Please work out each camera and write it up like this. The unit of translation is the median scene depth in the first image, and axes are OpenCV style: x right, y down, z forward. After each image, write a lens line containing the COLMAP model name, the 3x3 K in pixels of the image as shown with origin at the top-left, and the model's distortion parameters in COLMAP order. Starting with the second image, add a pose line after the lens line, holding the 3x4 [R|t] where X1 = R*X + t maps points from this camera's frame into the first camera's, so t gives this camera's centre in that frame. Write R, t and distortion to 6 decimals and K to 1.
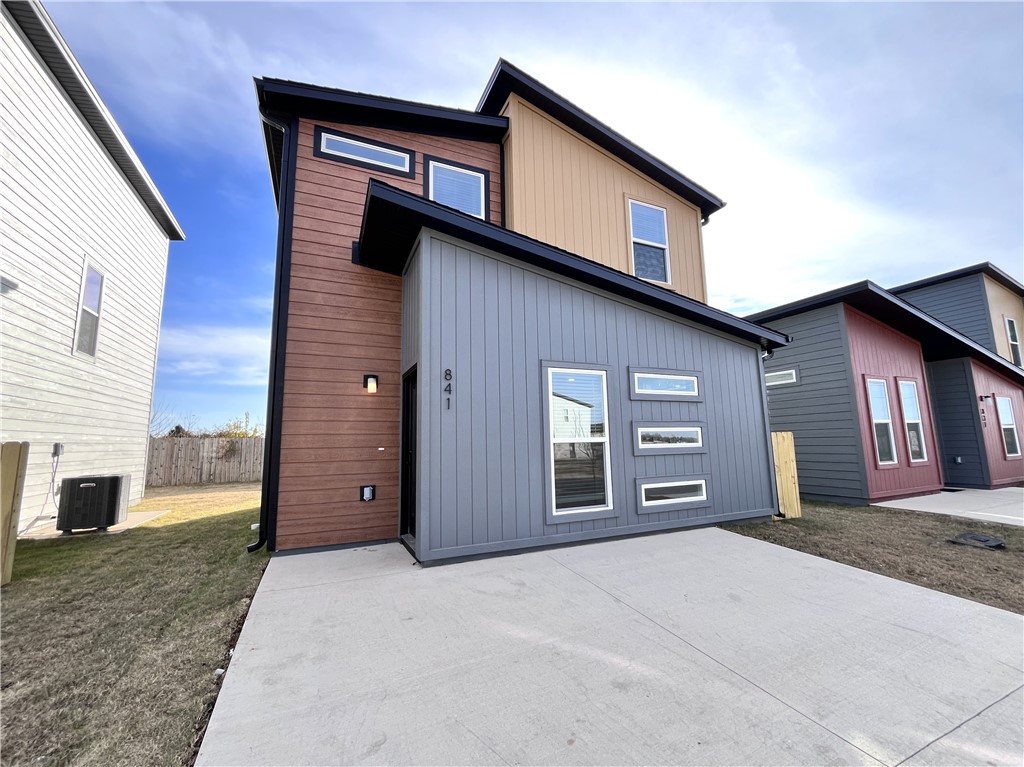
lens RADIAL K [[421.7, 0, 509.1], [0, 421.7, 382.9], [0, 0, 1]] dist [-0.002927, -0.000508]
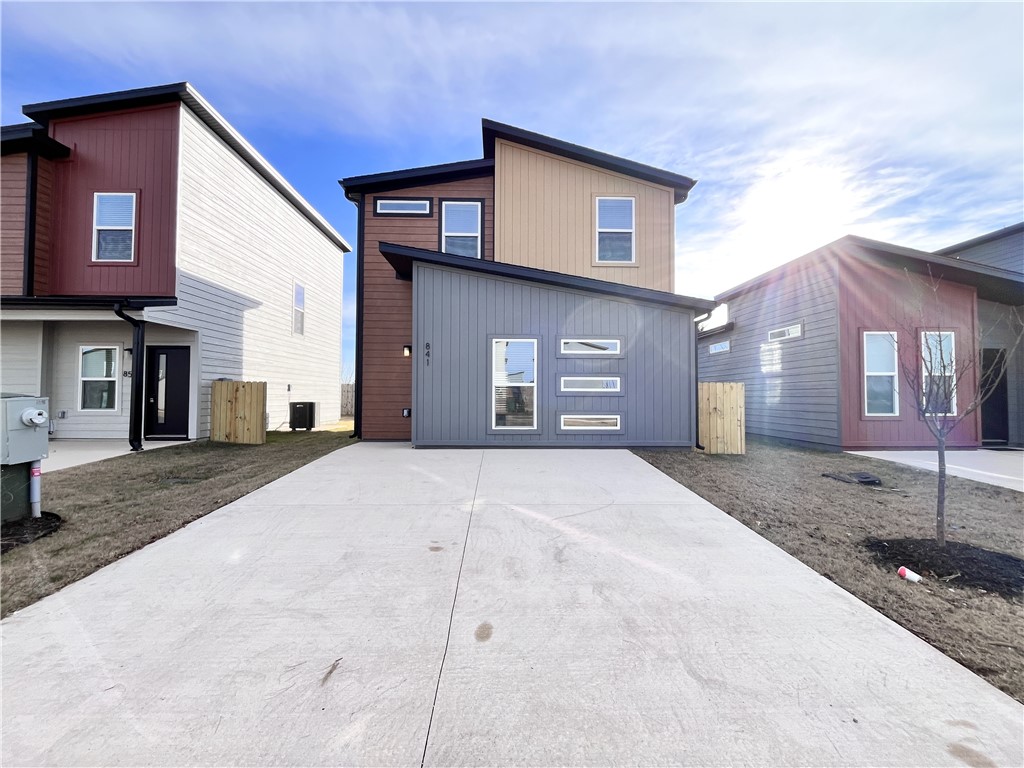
lens RADIAL K [[421.7, 0, 509.1], [0, 421.7, 383.4], [0, 0, 1]] dist [-0.002927, -0.000508]
pose [[0.917940, 0.011699, -0.396547, 0.649694], [0.032964, 0.993859, 0.105628, -0.028996], [0.395347, -0.110032, 0.911917, -0.367503]]
